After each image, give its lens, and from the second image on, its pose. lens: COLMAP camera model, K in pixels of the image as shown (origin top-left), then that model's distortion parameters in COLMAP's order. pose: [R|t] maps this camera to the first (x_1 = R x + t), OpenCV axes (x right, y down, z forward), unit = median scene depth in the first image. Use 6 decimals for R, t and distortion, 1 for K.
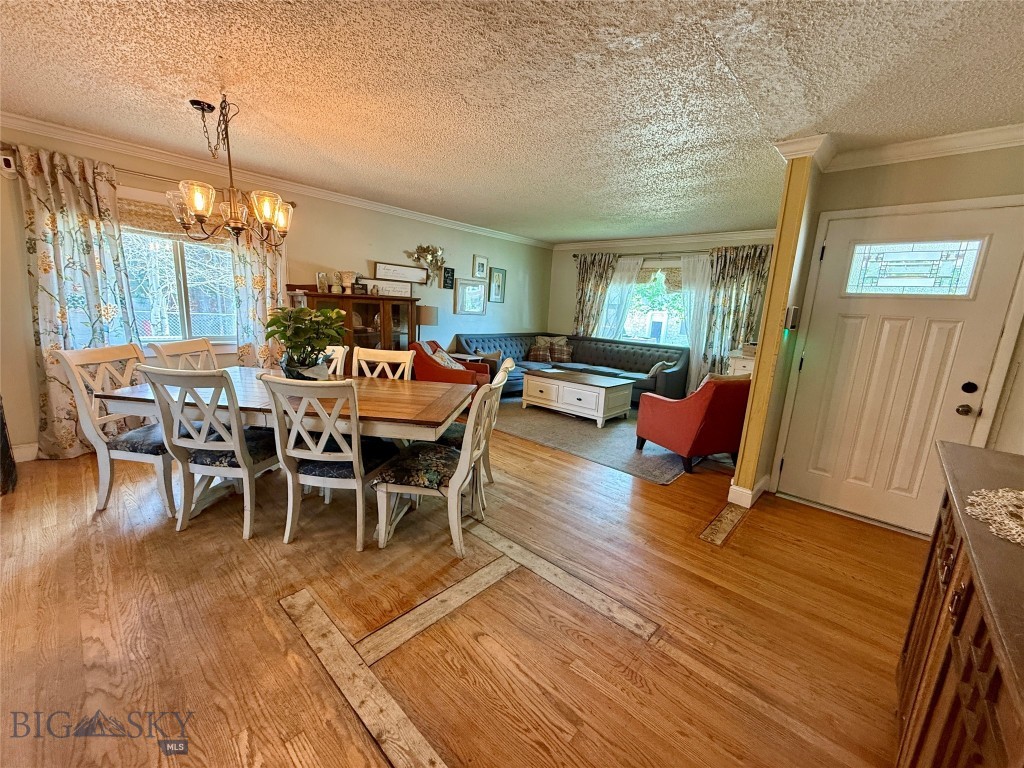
lens RADIAL K [[407.6, 0, 509.1], [0, 407.6, 383.3], [0, 0, 1]] dist [-0.002067, 0.000279]
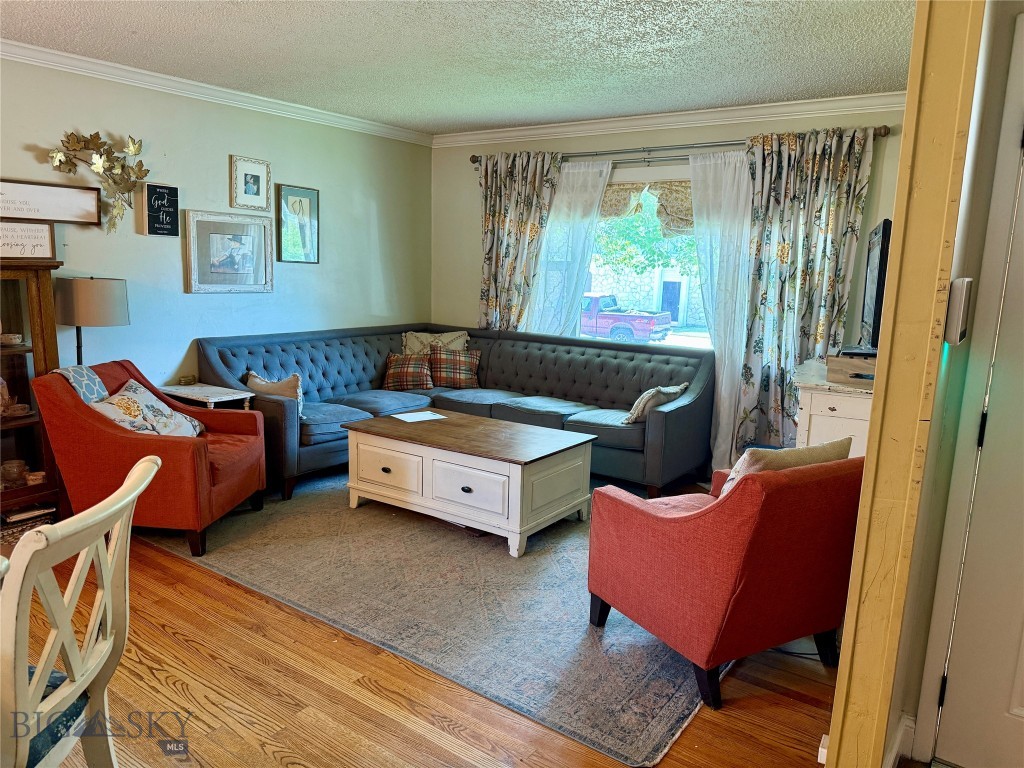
lens RADIAL K [[716.5, 0, 509.4], [0, 716.5, 386.8], [0, 0, 1]] dist [0.113285, -0.186346]
pose [[0.992347, -0.043252, 0.115658, 0.115394], [0.044463, 0.998980, -0.007912, -0.052821], [-0.115197, 0.012994, 0.993258, 0.210022]]
